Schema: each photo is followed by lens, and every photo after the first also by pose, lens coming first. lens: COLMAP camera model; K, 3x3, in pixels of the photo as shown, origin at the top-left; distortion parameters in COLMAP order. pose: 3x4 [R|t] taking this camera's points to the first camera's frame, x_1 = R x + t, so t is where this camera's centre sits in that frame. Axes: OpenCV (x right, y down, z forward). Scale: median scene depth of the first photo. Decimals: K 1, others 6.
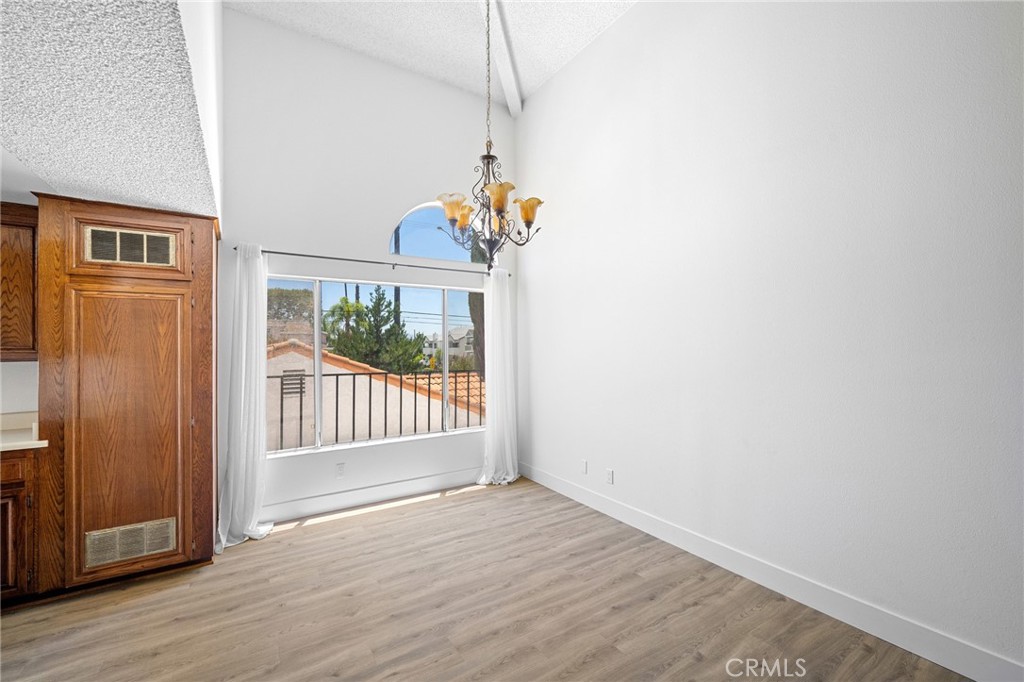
lens RADIAL K [[431.0, 0, 514.0], [0, 431.0, 345.4], [0, 0, 1]] dist [-0.000906, 0.000405]
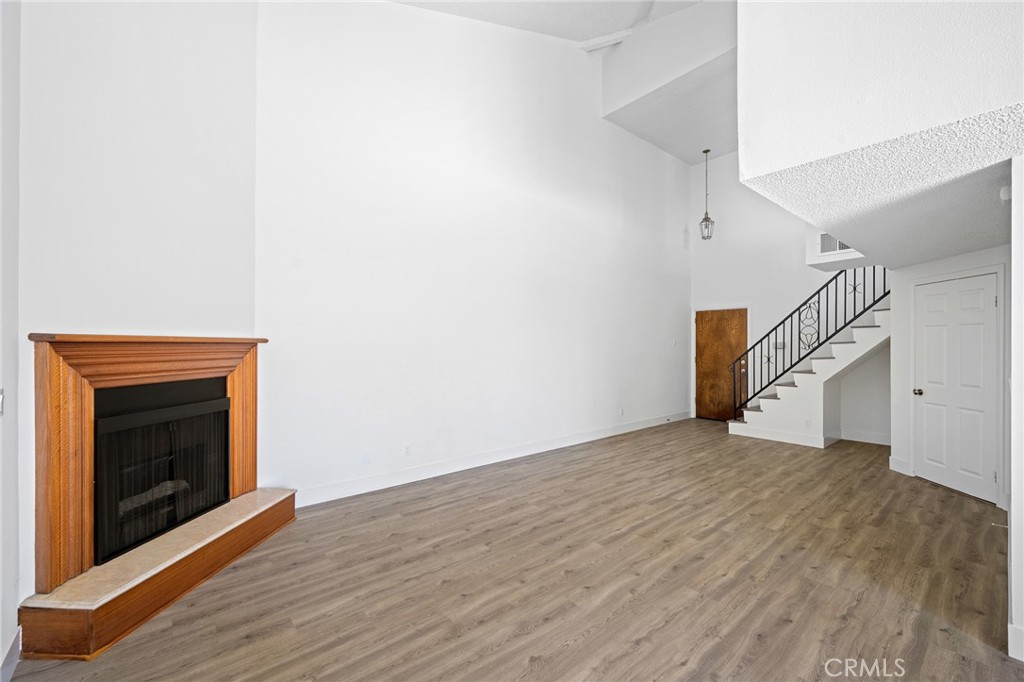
lens RADIAL K [[431.0, 0, 513.7], [0, 431.0, 342.5], [0, 0, 1]] dist [-0.000906, 0.000405]
pose [[-0.989716, 0.003823, -0.142993, 0.391170], [0.004922, 0.999961, -0.007331, 0.002517], [0.142959, -0.007959, -0.989697, 0.904941]]
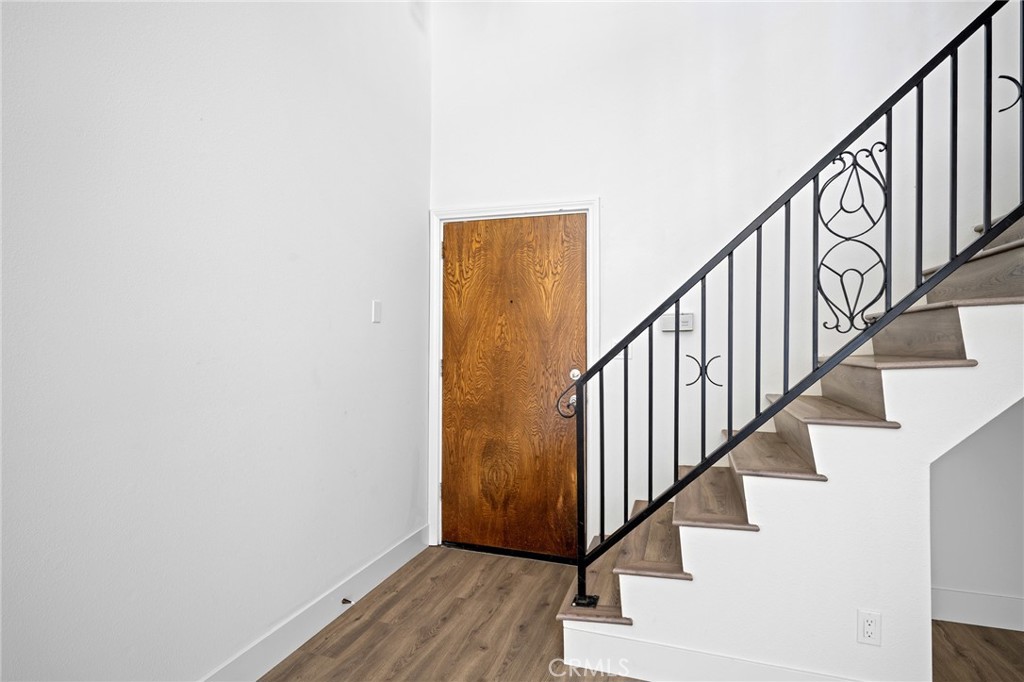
lens RADIAL K [[511.7, 0, 509.1], [0, 511.7, 332.3], [0, 0, 1]] dist [0.001076, -0.000134]
pose [[-0.778432, -0.004369, -0.627714, -0.661327], [0.004664, 0.999908, -0.012743, 0.039297], [0.627712, -0.012847, -0.778340, -0.853603]]
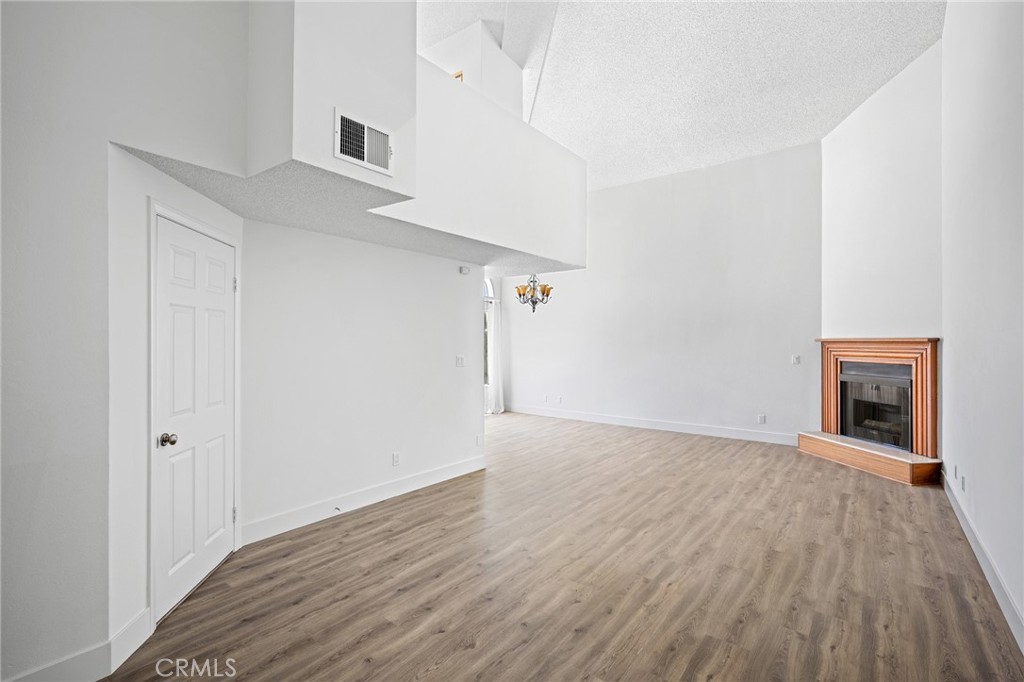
lens RADIAL K [[447.0, 0, 516.0], [0, 447.0, 340.9], [0, 0, 1]] dist [-0.002187, -0.000521]
pose [[0.942059, 0.008336, 0.335343, -1.073365], [-0.009085, 0.999959, 0.000665, -0.000888], [-0.335323, -0.003674, 0.942096, -1.540690]]
